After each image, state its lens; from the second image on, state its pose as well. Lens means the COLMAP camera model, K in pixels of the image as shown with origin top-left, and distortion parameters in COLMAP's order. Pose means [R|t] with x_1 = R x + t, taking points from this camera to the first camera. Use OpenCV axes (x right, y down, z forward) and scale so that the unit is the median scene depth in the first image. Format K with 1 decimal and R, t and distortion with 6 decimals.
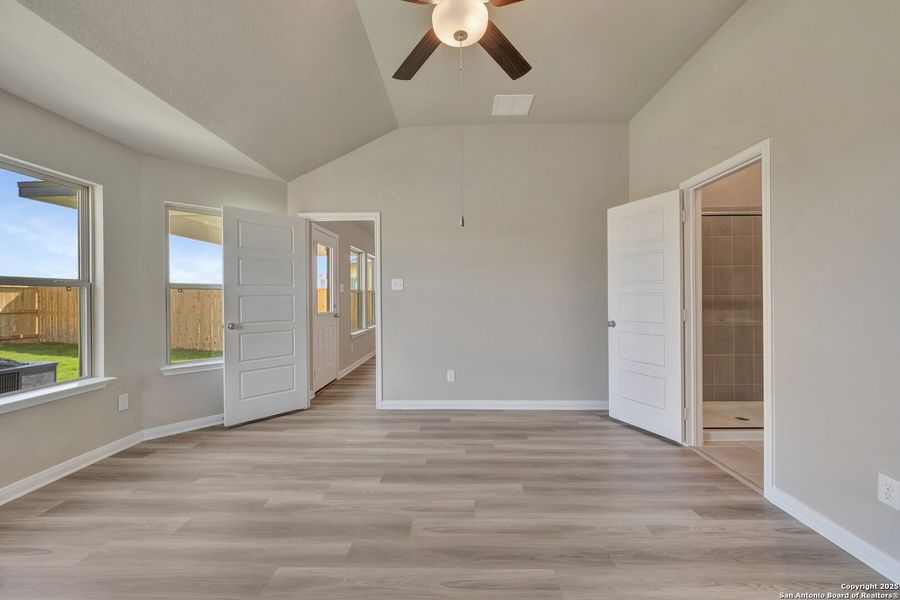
lens RADIAL K [[355.7, 0, 453.2], [0, 355.7, 297.2], [0, 0, 1]] dist [0.000404, -0.000171]
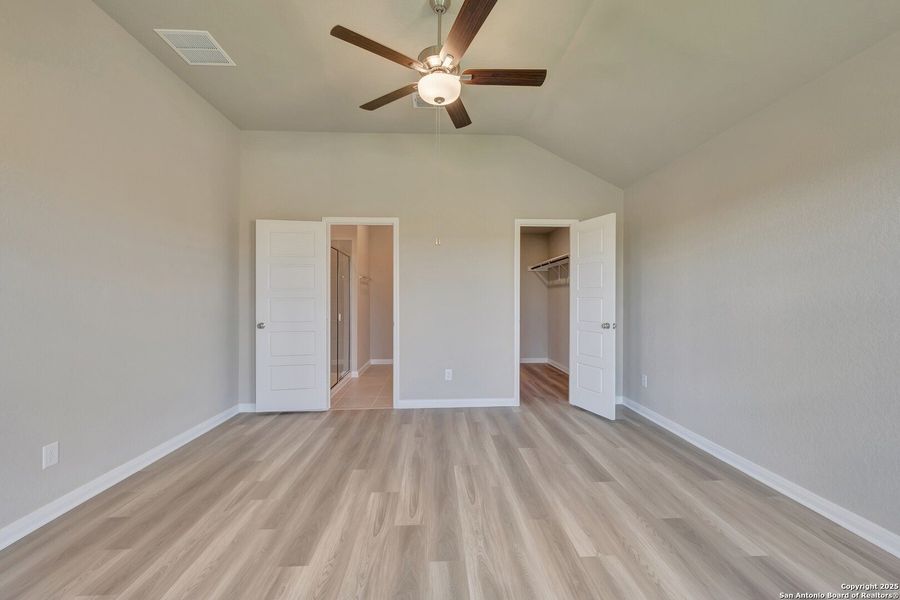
lens RADIAL K [[355.7, 0, 453.2], [0, 355.7, 297.2], [0, 0, 1]] dist [0.000404, -0.000171]
pose [[-0.071139, 0.015852, 0.997340, -0.739773], [0.004801, 0.999868, -0.015550, 0.007453], [-0.997455, 0.003682, -0.071206, 0.605341]]
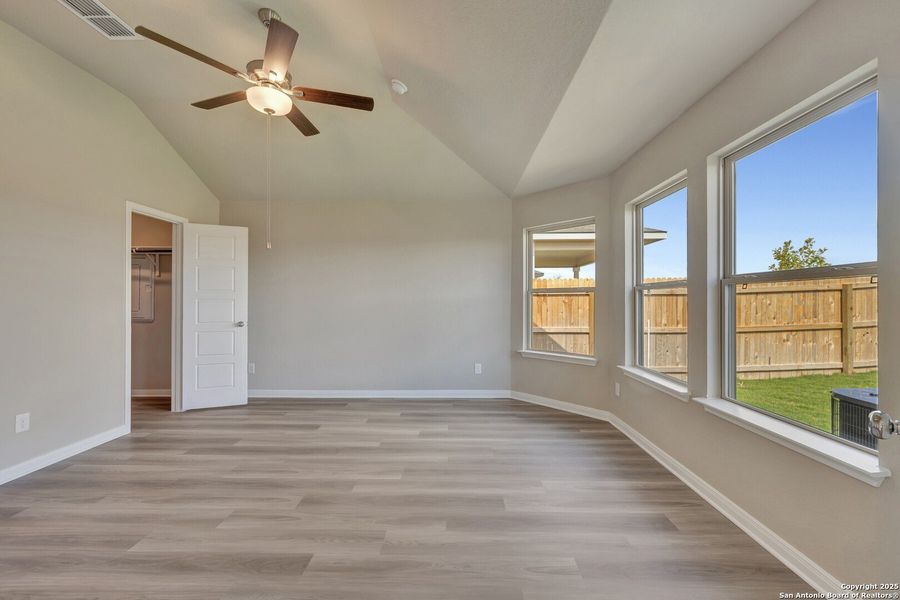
lens RADIAL K [[355.7, 0, 453.2], [0, 355.7, 297.2], [0, 0, 1]] dist [0.000404, -0.000171]
pose [[-0.999954, 0.009620, 0.000341, -0.396391], [0.009617, 0.999917, -0.008523, 0.002688], [-0.000423, -0.008519, -0.999964, 1.378996]]
